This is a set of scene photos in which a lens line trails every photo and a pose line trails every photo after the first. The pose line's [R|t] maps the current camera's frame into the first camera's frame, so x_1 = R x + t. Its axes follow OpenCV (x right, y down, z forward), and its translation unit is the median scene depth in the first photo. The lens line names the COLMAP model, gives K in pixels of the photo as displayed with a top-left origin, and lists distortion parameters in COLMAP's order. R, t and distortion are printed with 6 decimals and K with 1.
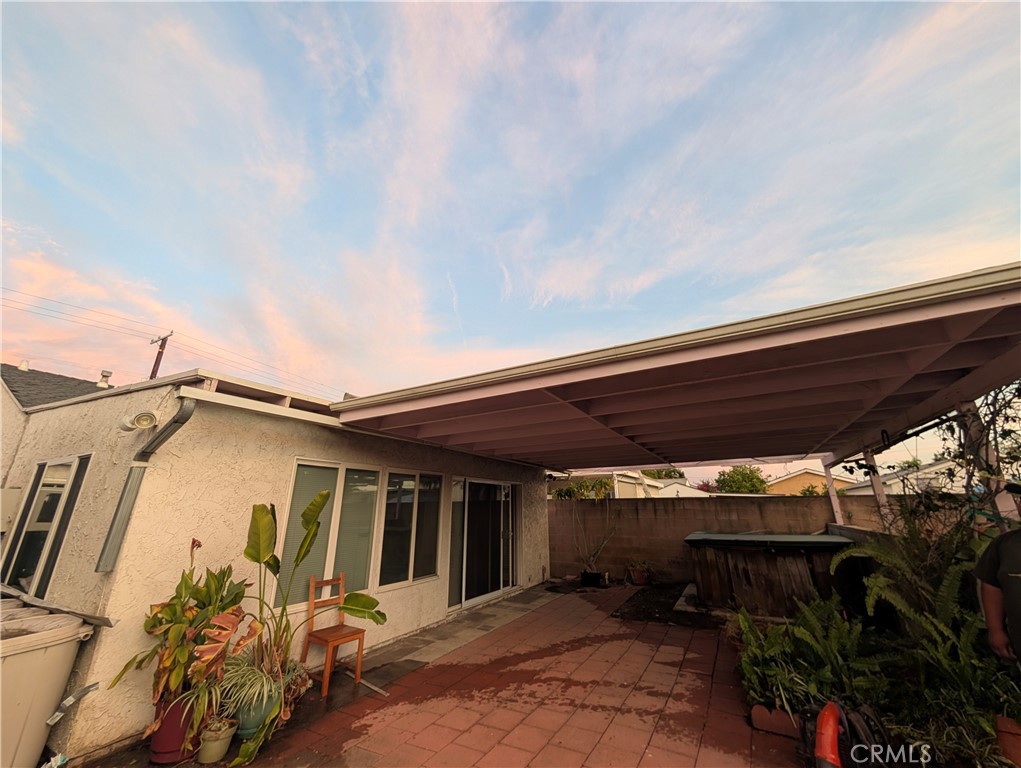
lens RADIAL K [[389.3, 0, 510.5], [0, 389.3, 384.0], [0, 0, 1]] dist [-0.001181, -0.000105]
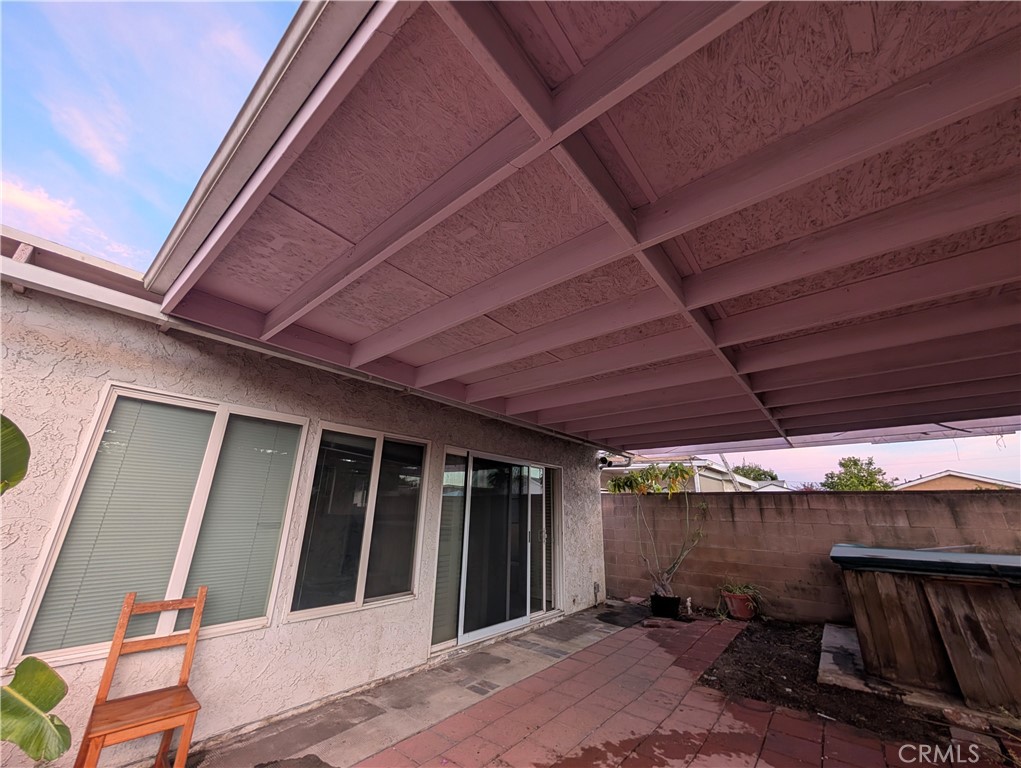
lens RADIAL K [[389.3, 0, 510.5], [0, 389.3, 384.0], [0, 0, 1]] dist [-0.001181, -0.000105]
pose [[0.985509, -0.026623, -0.167521, 0.076697], [0.025278, 0.999629, -0.010157, 0.130821], [0.167729, 0.005775, 0.985816, 0.331440]]
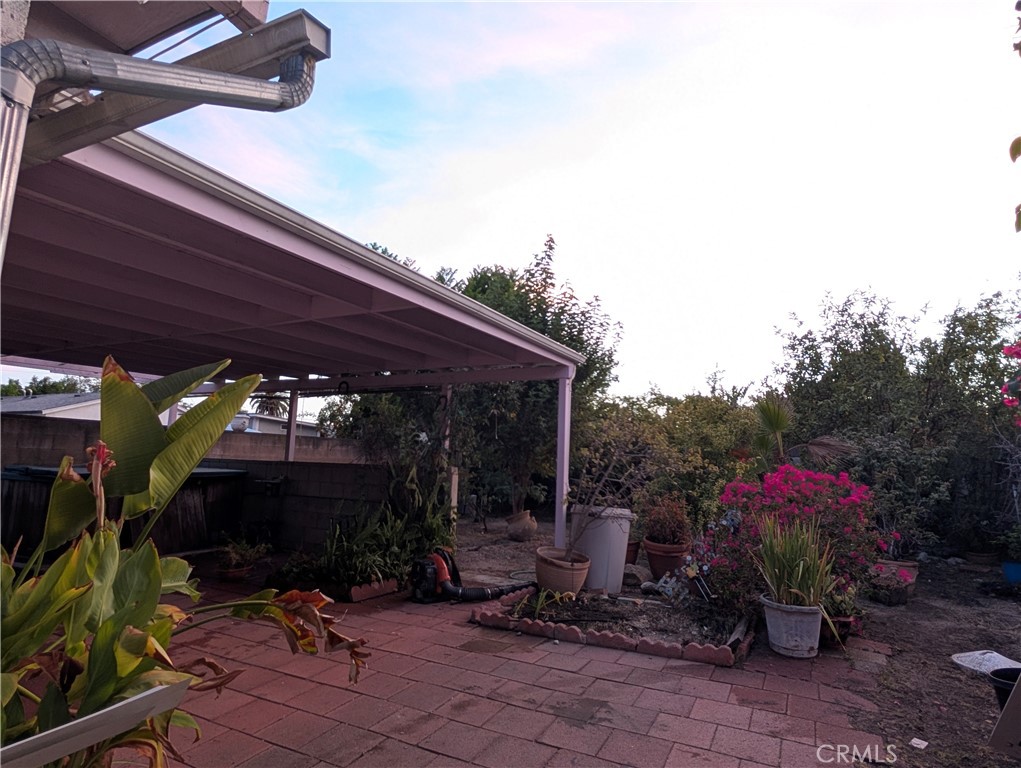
lens RADIAL K [[579.8, 0, 510.5], [0, 579.8, 384.0], [0, 0, 1]] dist [-0.000625, -0.000107]
pose [[-0.061142, 0.137335, 0.988636, -0.610536], [-0.340517, 0.928197, -0.149999, 0.138623], [-0.938248, -0.345818, -0.009987, 0.335181]]
